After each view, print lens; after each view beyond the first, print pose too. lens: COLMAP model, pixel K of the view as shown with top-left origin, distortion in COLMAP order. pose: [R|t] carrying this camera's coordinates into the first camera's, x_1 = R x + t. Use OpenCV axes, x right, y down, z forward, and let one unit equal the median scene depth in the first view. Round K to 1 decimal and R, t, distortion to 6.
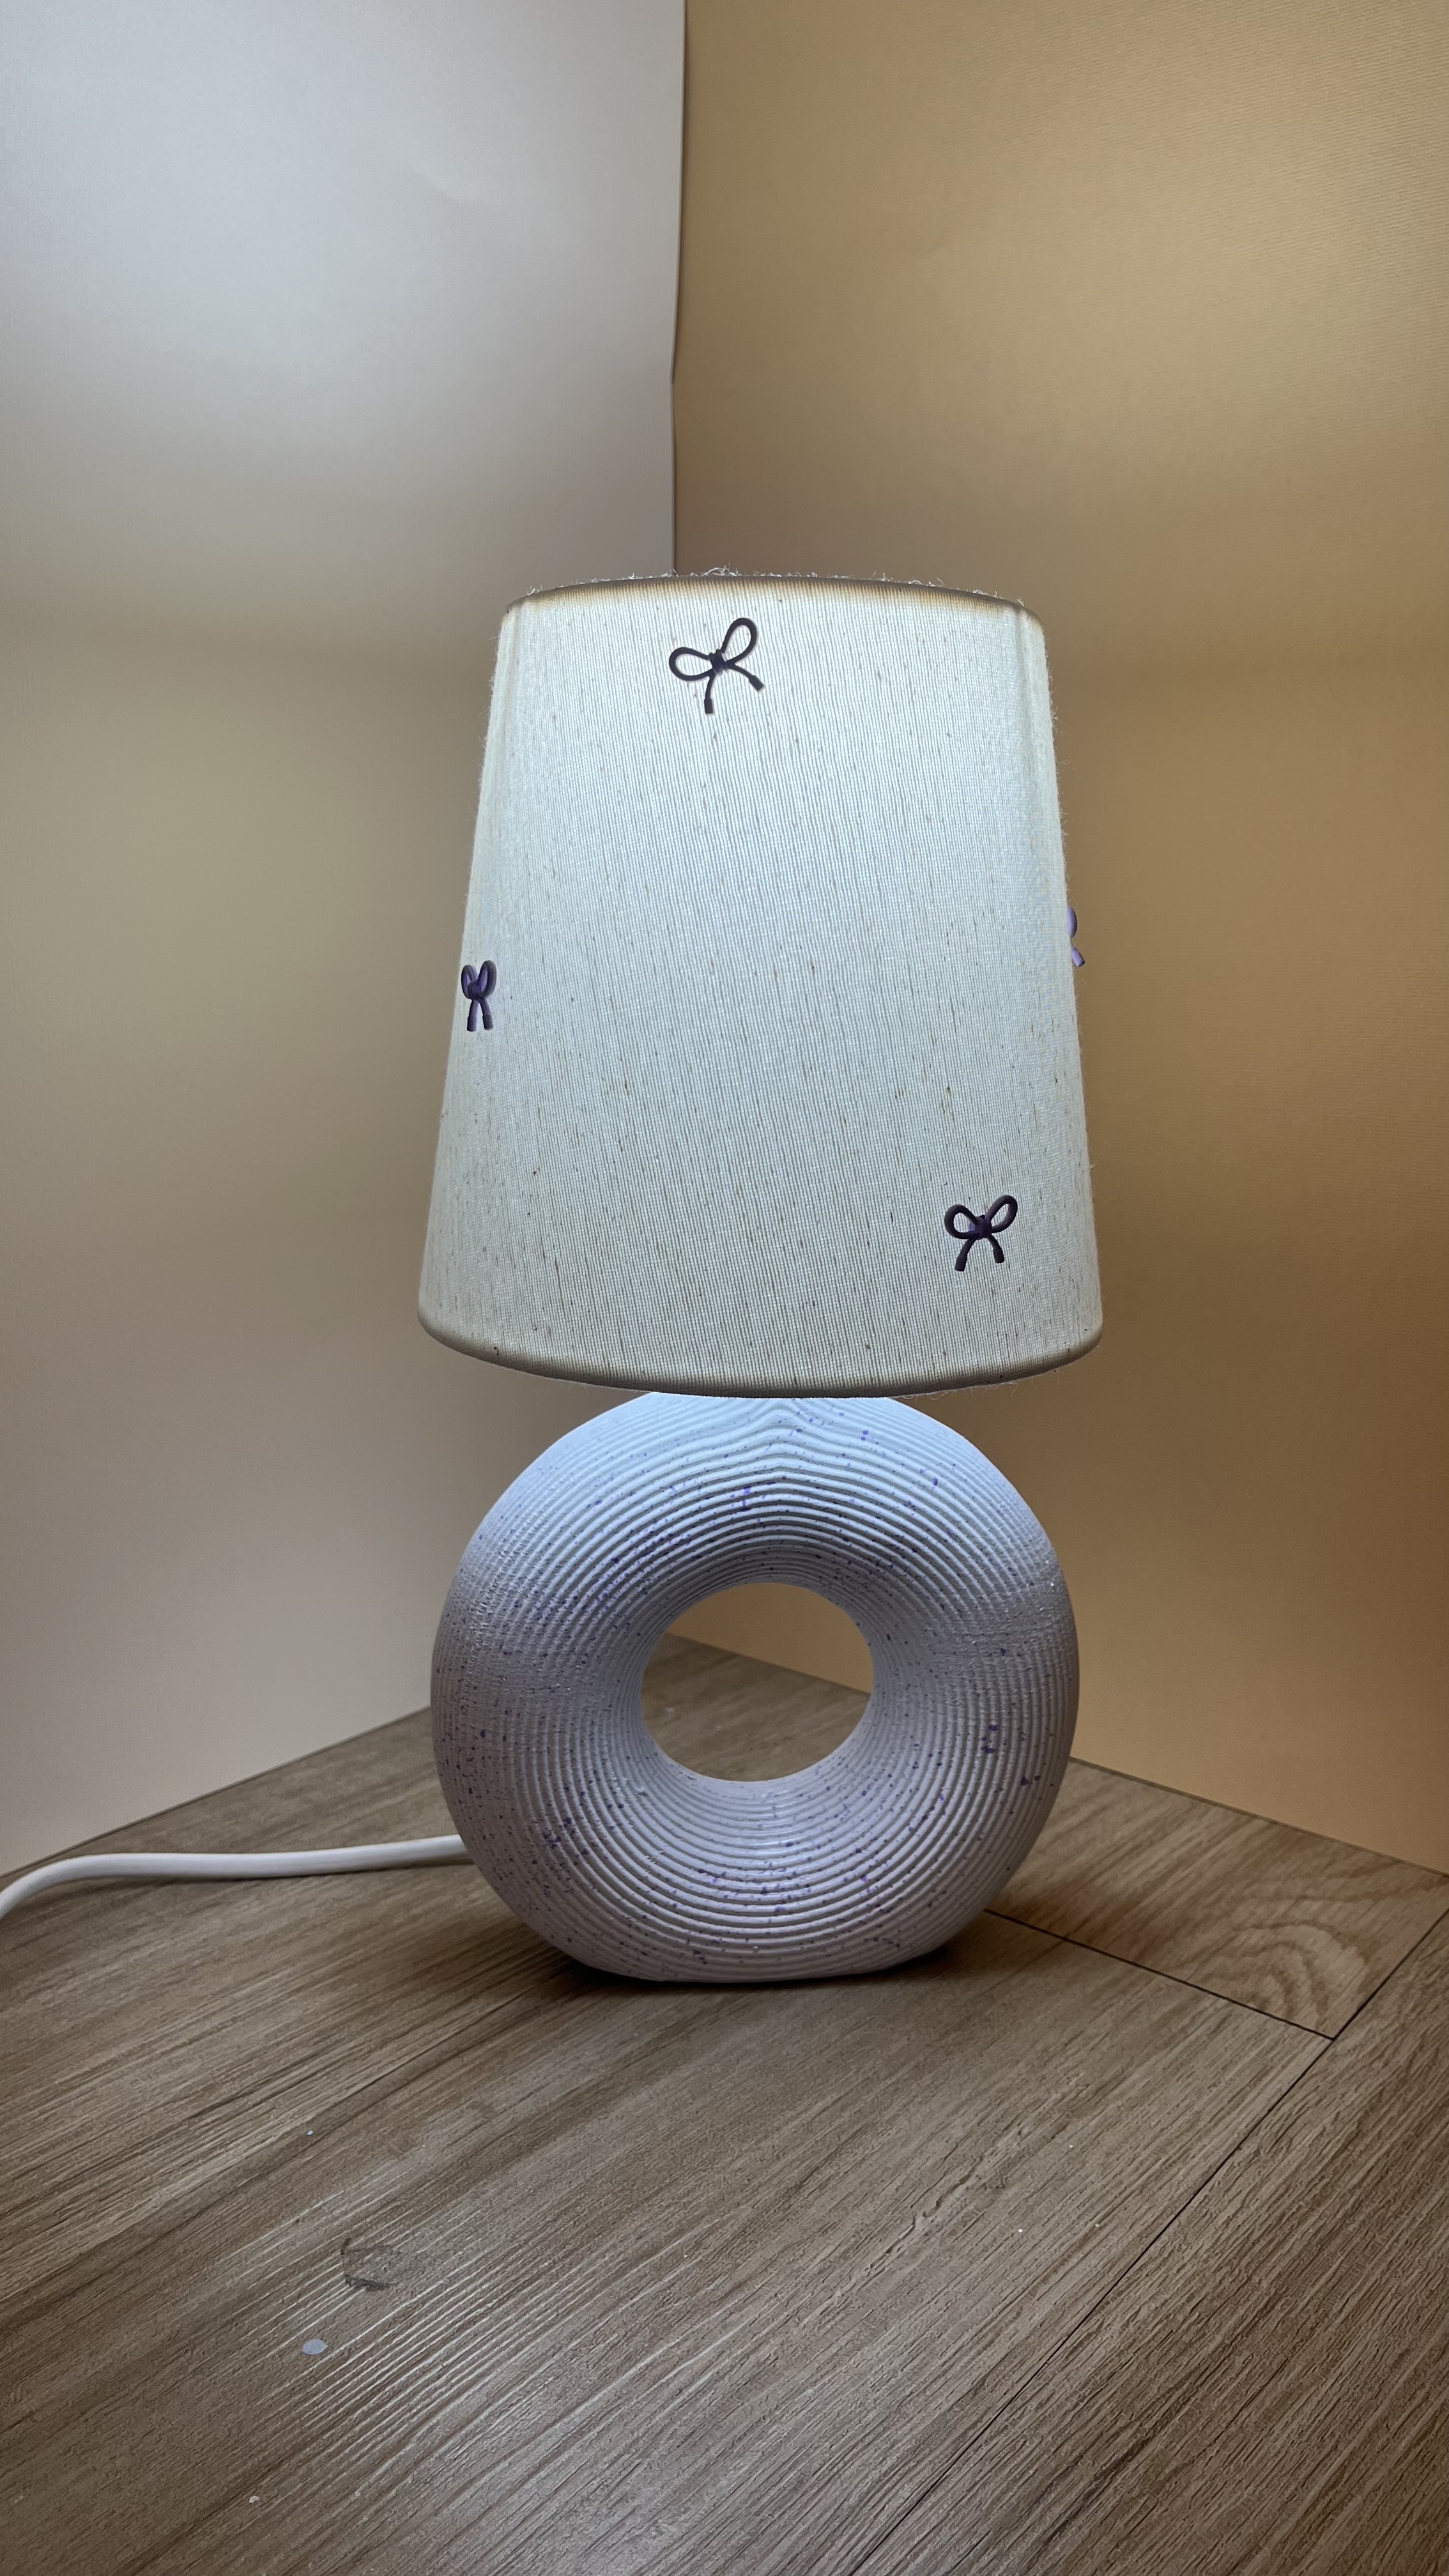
lens RADIAL K [[2169.5, 0, 724.5], [0, 2169.5, 1288.0], [0, 0, 1]] dist [0.143372, -0.258276]
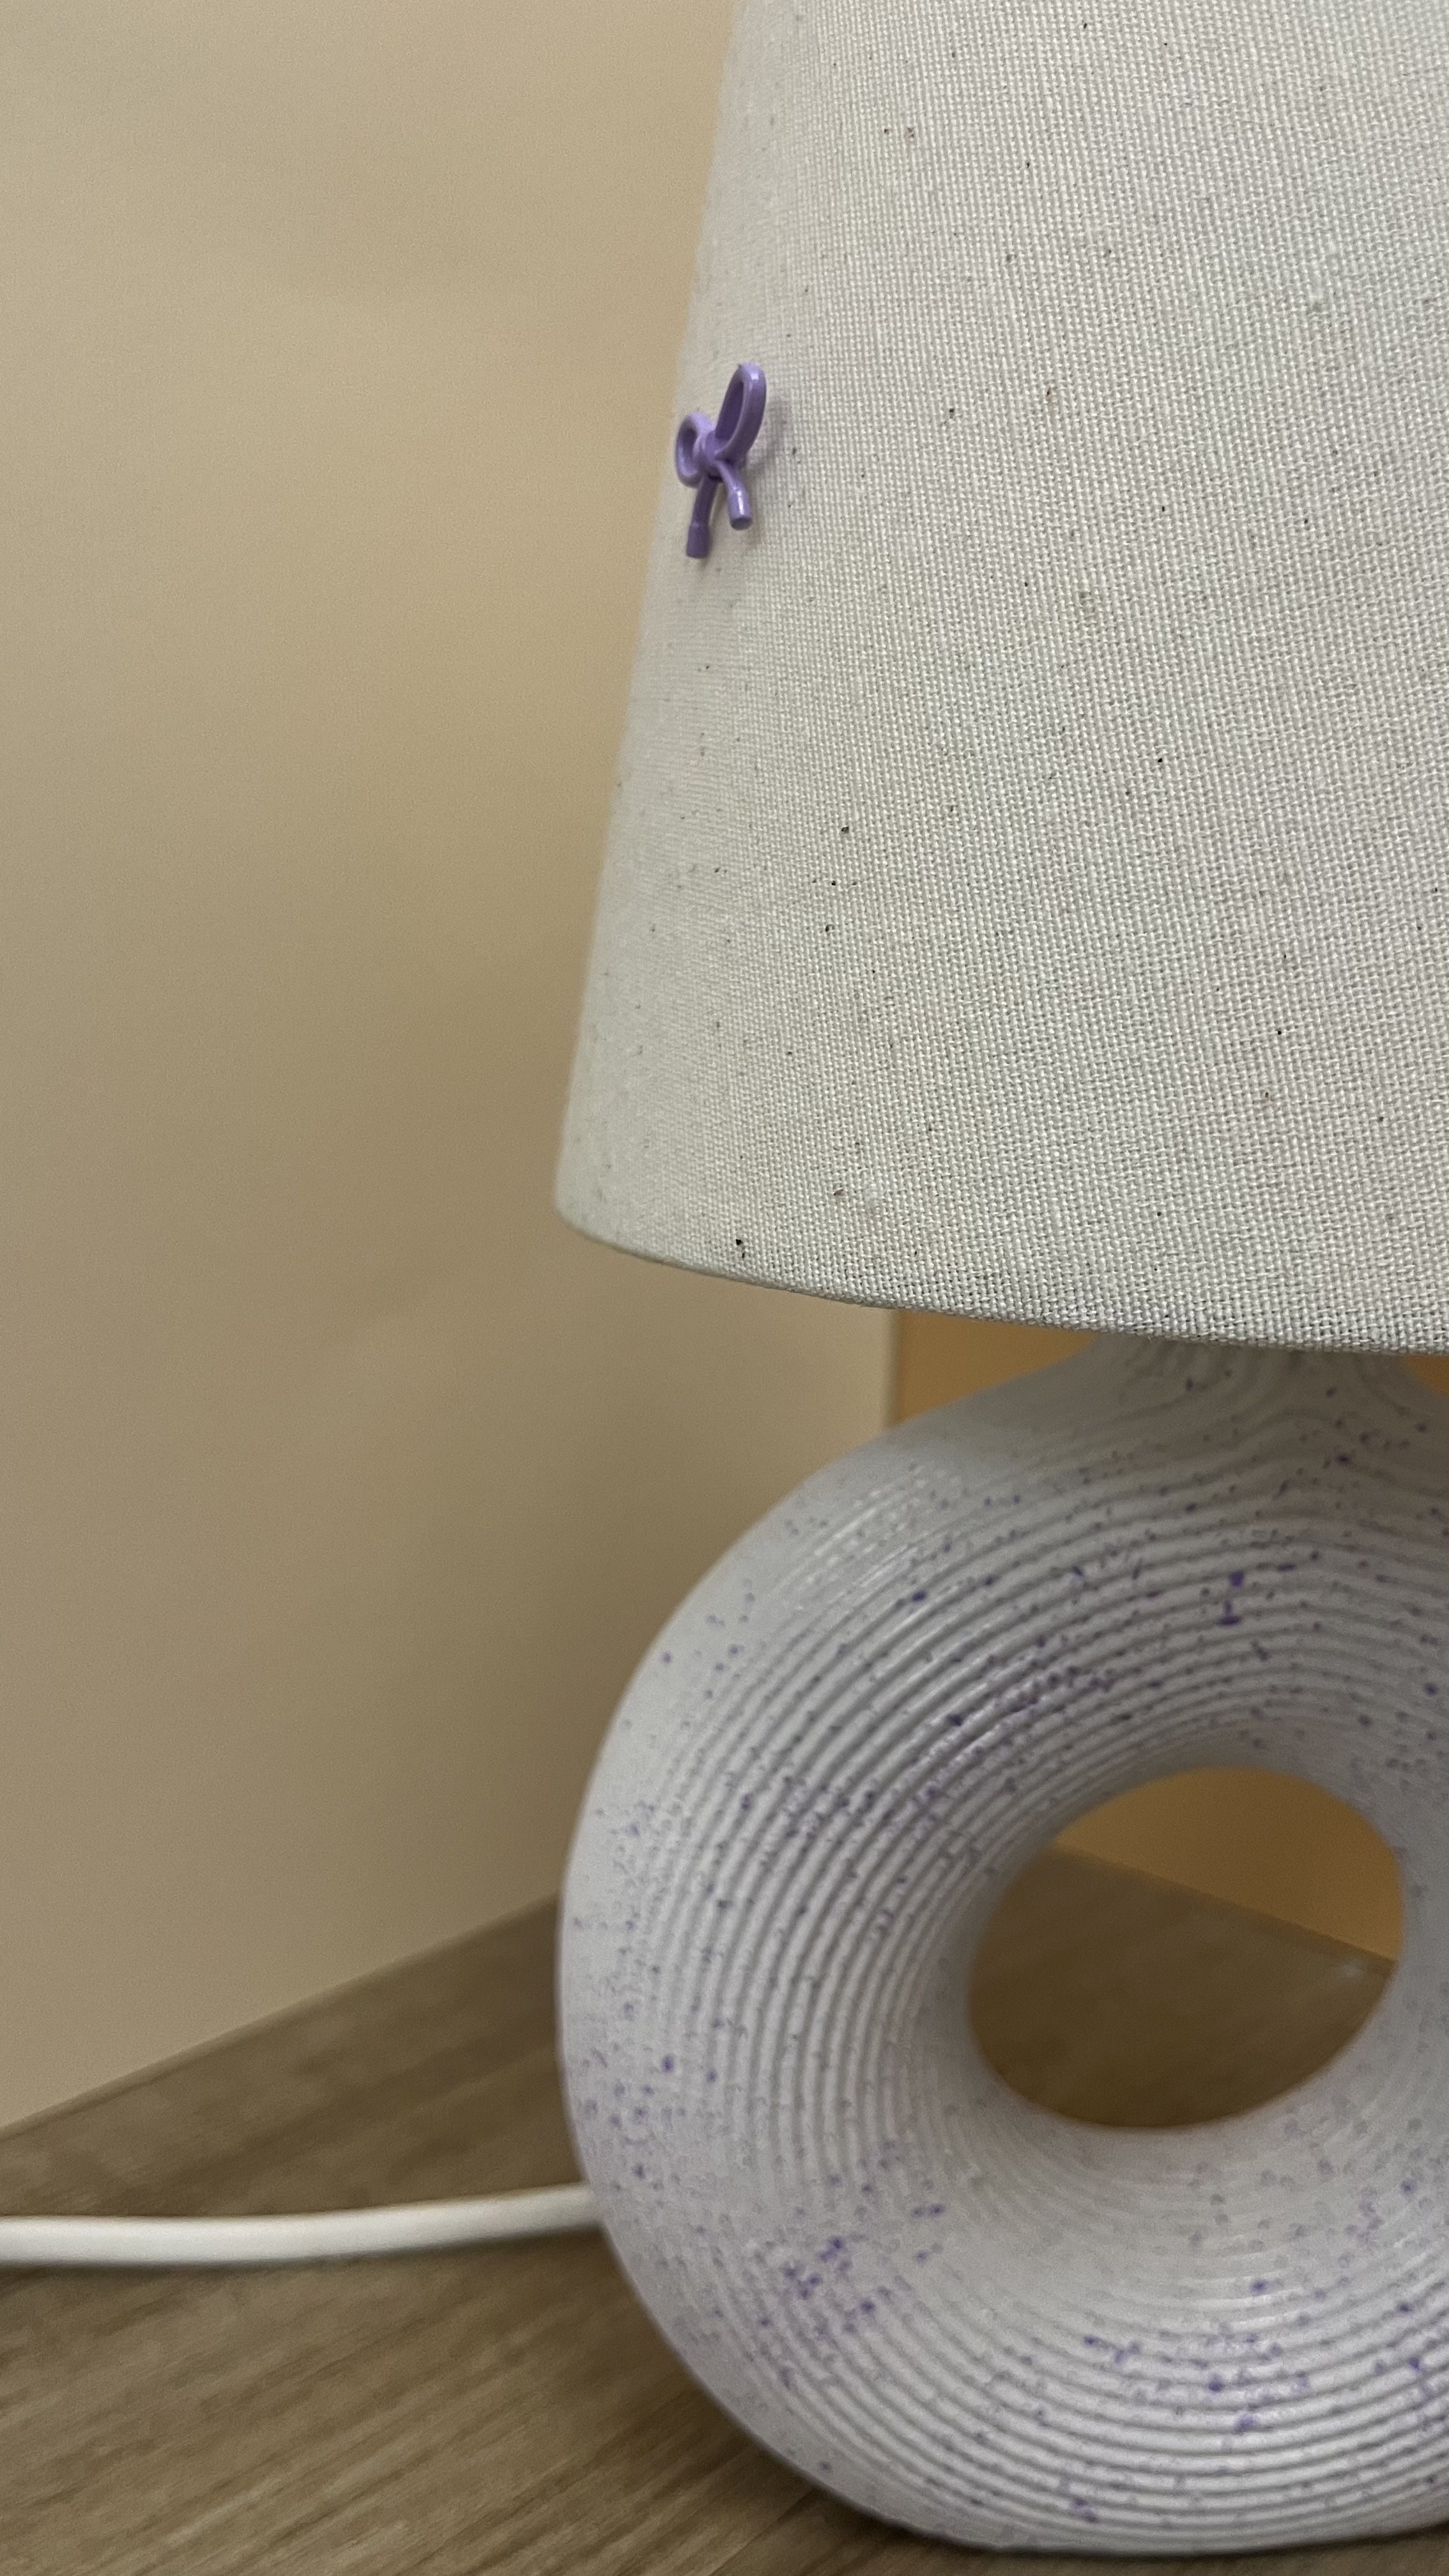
lens RADIAL K [[2206.6, 0, 724.5], [0, 2206.6, 1288.0], [0, 0, 1]] dist [0.004172, -0.004000]
pose [[0.998929, 0.021842, -0.040779, -0.082410], [-0.023369, 0.999029, -0.037355, 0.049229], [0.039923, 0.038268, 0.998470, 0.505374]]
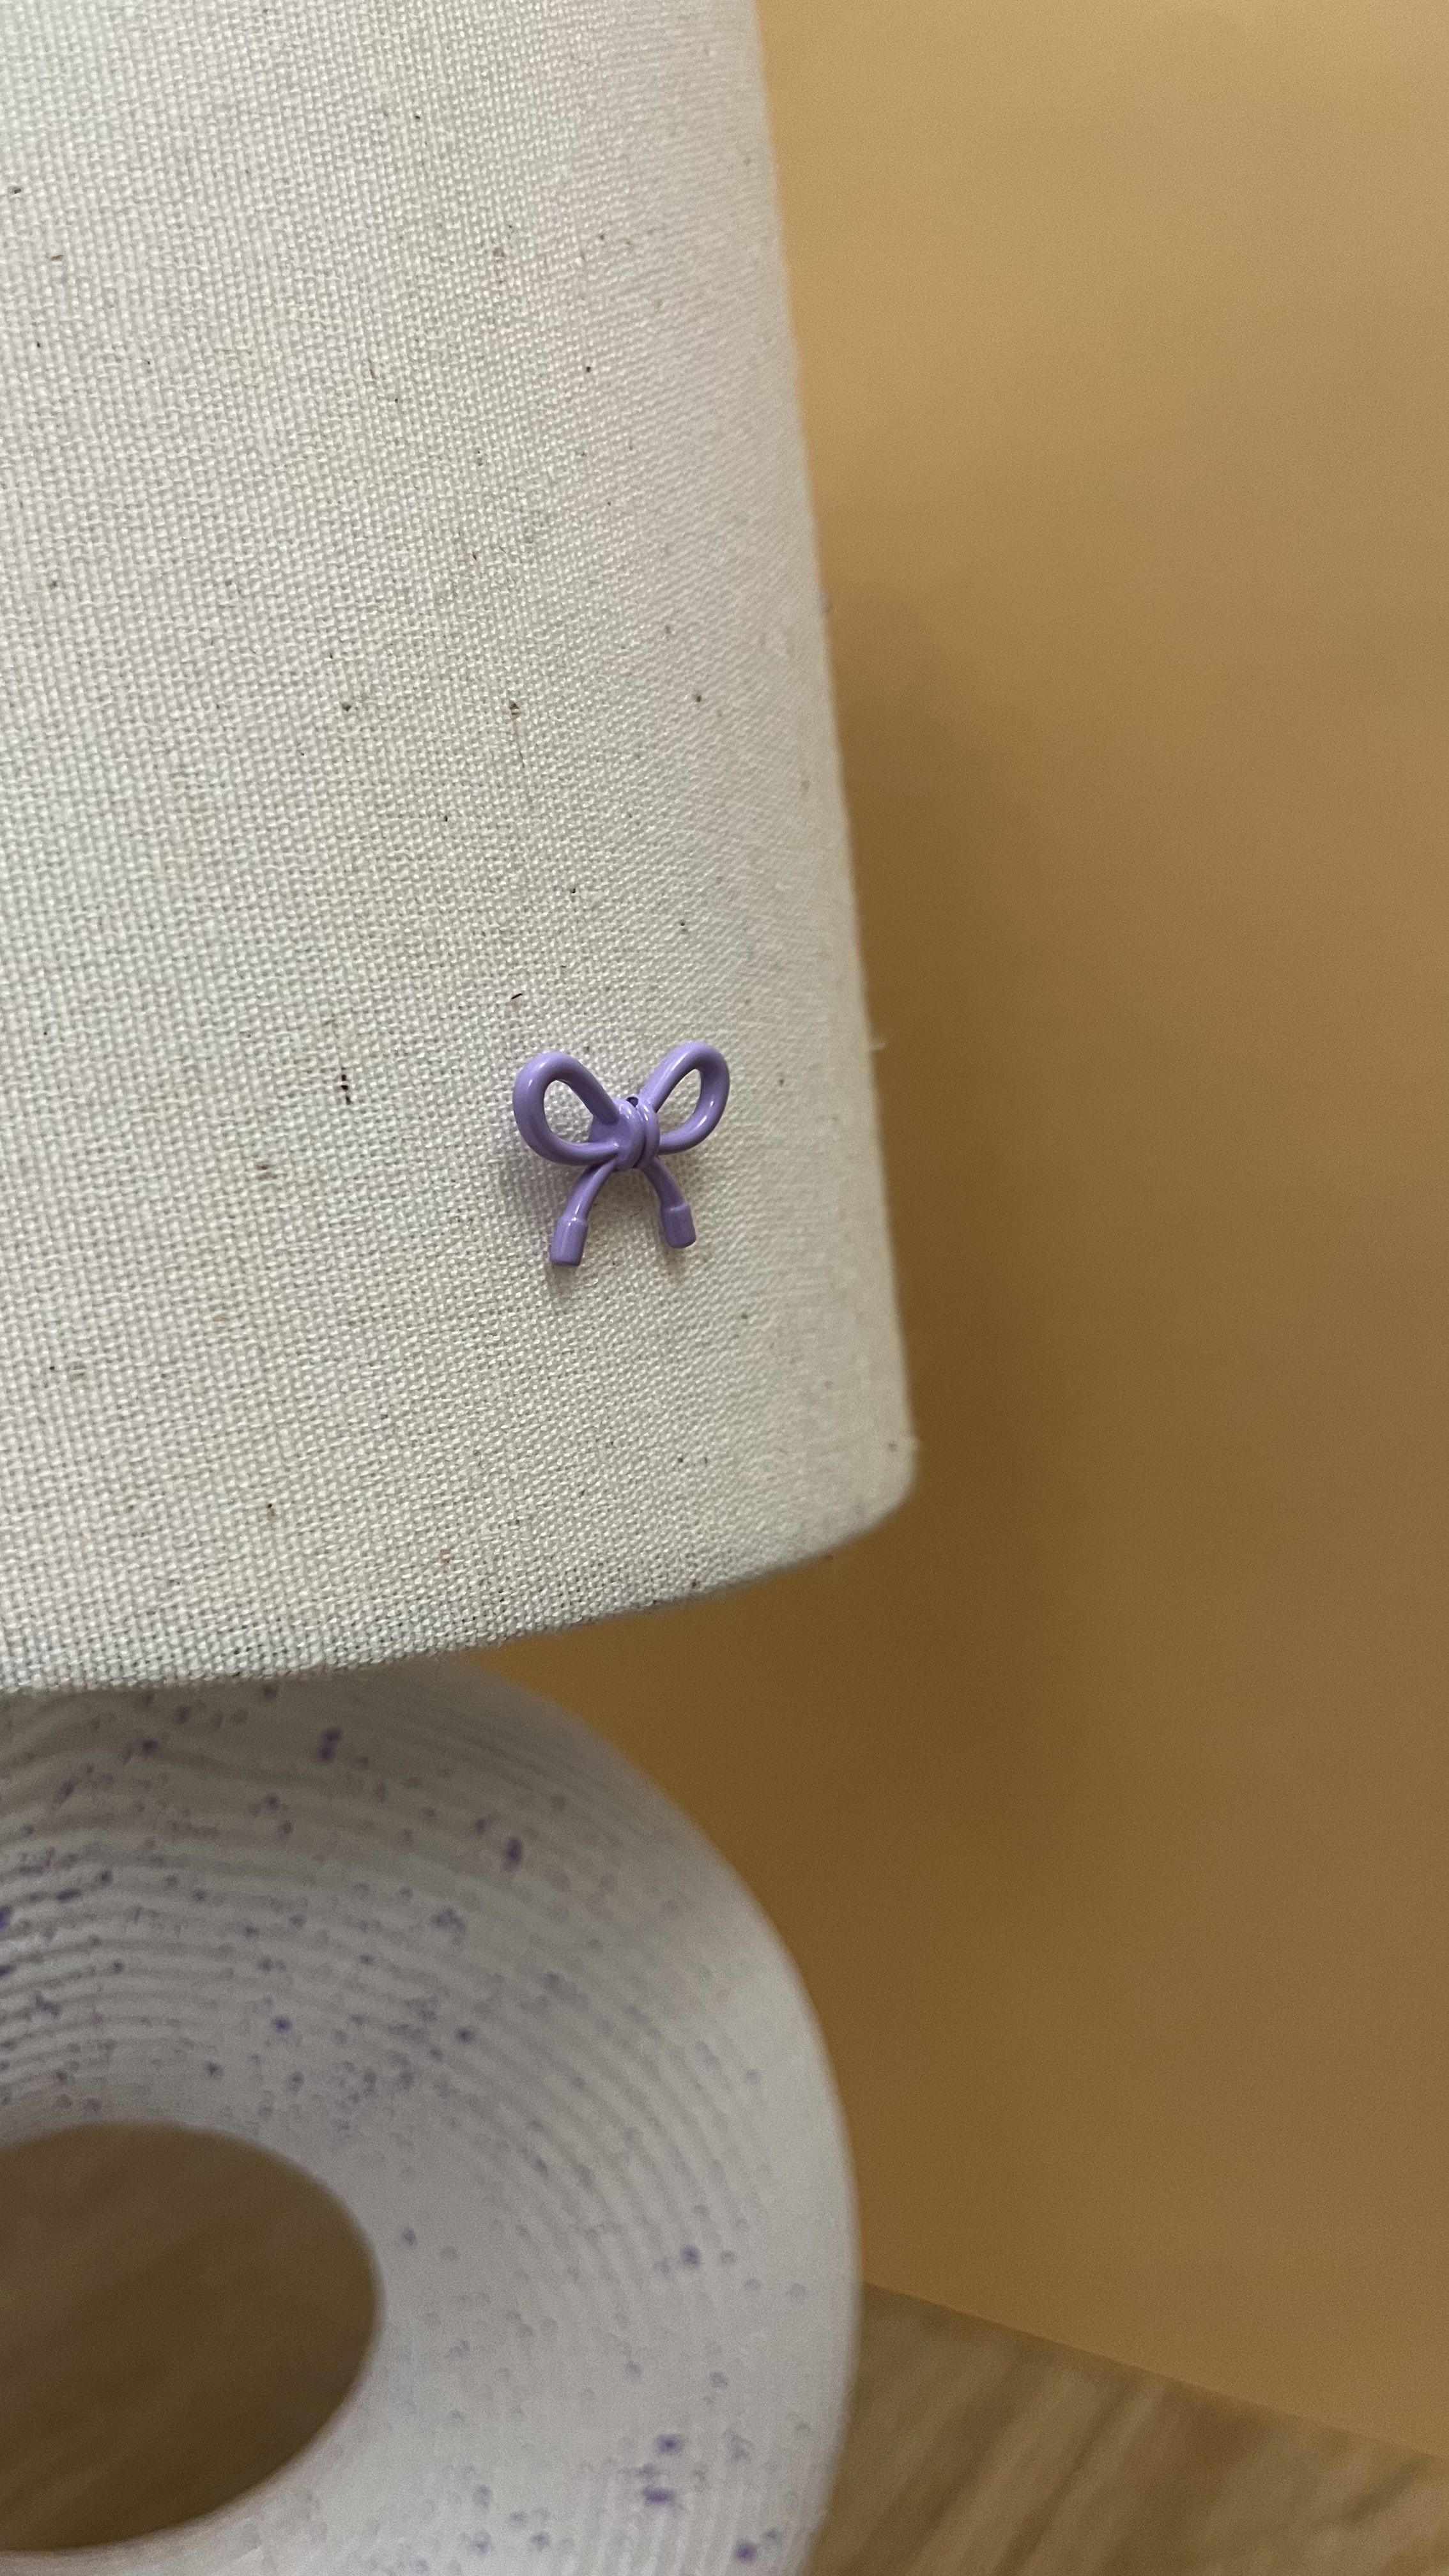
lens RADIAL K [[2206.6, 0, 724.5], [0, 2206.6, 1288.0], [0, 0, 1]] dist [0.004172, -0.004000]
pose [[0.983211, -0.018105, 0.181572, 0.064380], [0.032062, 0.996726, -0.074230, 0.018178], [-0.179633, 0.078806, 0.980572, 0.597886]]
